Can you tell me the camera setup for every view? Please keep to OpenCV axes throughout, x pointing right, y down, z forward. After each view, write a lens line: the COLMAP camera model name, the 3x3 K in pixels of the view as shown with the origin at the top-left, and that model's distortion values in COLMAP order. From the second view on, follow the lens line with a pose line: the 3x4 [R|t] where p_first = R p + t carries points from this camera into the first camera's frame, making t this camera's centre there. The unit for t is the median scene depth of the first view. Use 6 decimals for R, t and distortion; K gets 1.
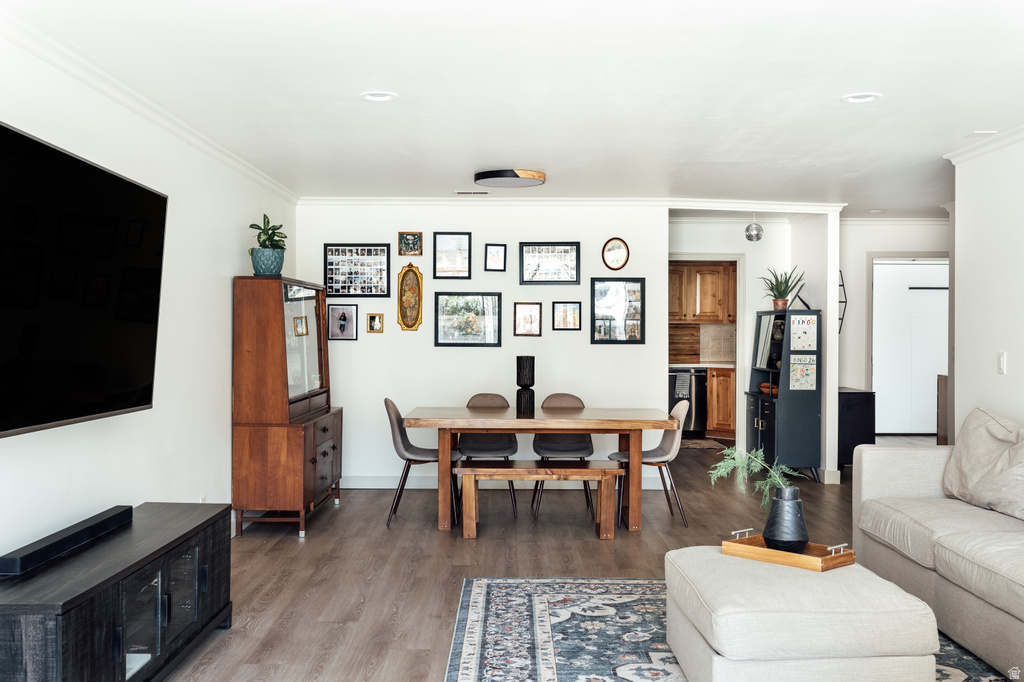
lens RADIAL K [[1003.3, 0, 510.6], [0, 1003.3, 338.3], [0, 0, 1]] dist [-0.001666, 0.000000]
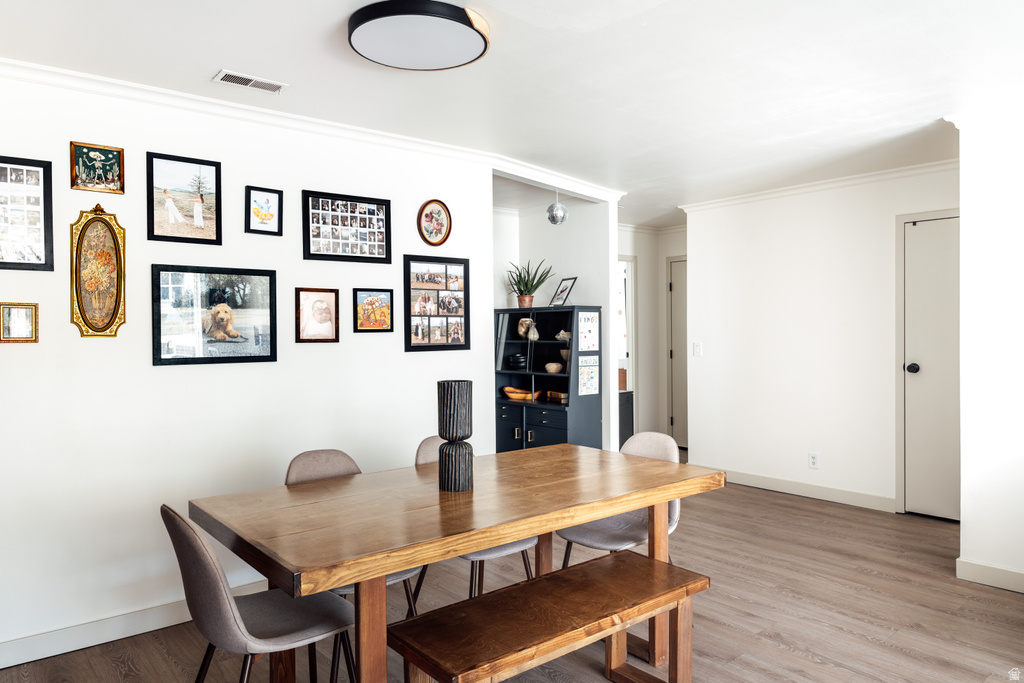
lens RADIAL K [[683.0, 0, 515.2], [0, 683.0, 341.6], [0, 0, 1]] dist [-0.010926, -0.004448]
pose [[0.768426, -0.022440, 0.639545, -0.159790], [0.018746, 0.999745, 0.012556, -0.005744], [-0.639664, 0.002341, 0.768651, 0.595483]]
